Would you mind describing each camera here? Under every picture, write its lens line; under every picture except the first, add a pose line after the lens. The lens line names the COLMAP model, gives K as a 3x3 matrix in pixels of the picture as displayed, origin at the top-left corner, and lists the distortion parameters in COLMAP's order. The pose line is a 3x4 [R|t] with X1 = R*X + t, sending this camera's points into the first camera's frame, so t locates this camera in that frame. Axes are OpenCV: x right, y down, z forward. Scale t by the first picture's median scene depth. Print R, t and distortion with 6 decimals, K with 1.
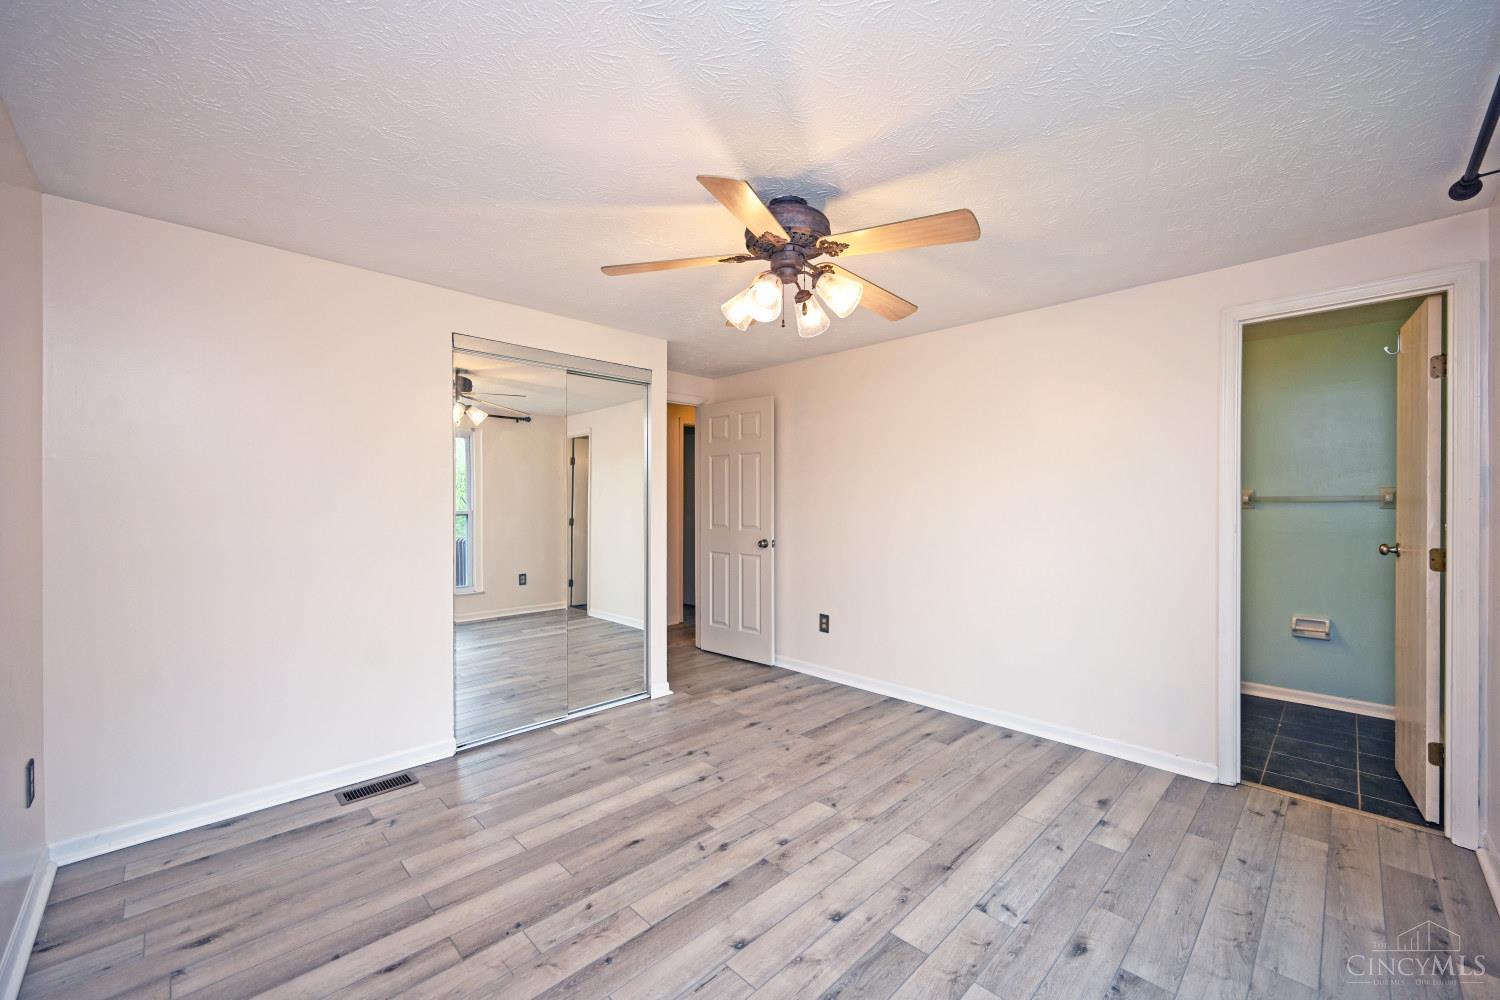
lens RADIAL K [[591.6, 0, 750.0], [0, 591.6, 500.0], [0, 0, 1]] dist [-0.017973, 0.009703]
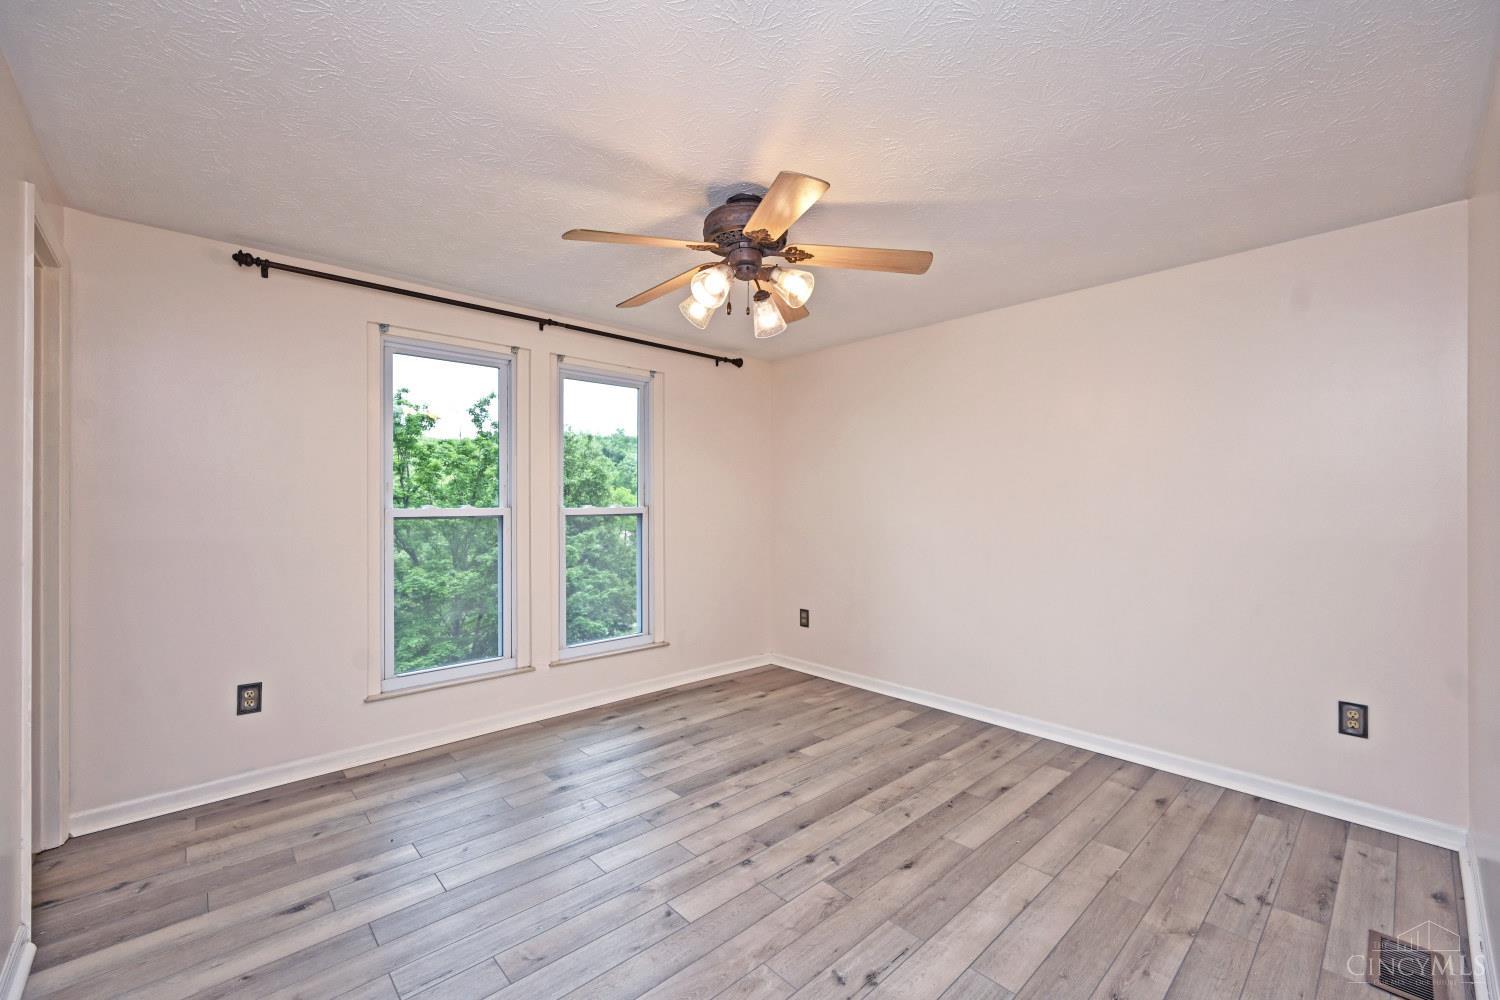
lens RADIAL K [[591.6, 0, 750.0], [0, 591.6, 500.0], [0, 0, 1]] dist [-0.017973, 0.009703]
pose [[-0.999568, -0.000345, 0.029382, 0.024578], [-0.000449, 0.999994, -0.003515, 0.014853], [-0.029381, -0.003526, -0.999562, 1.989566]]
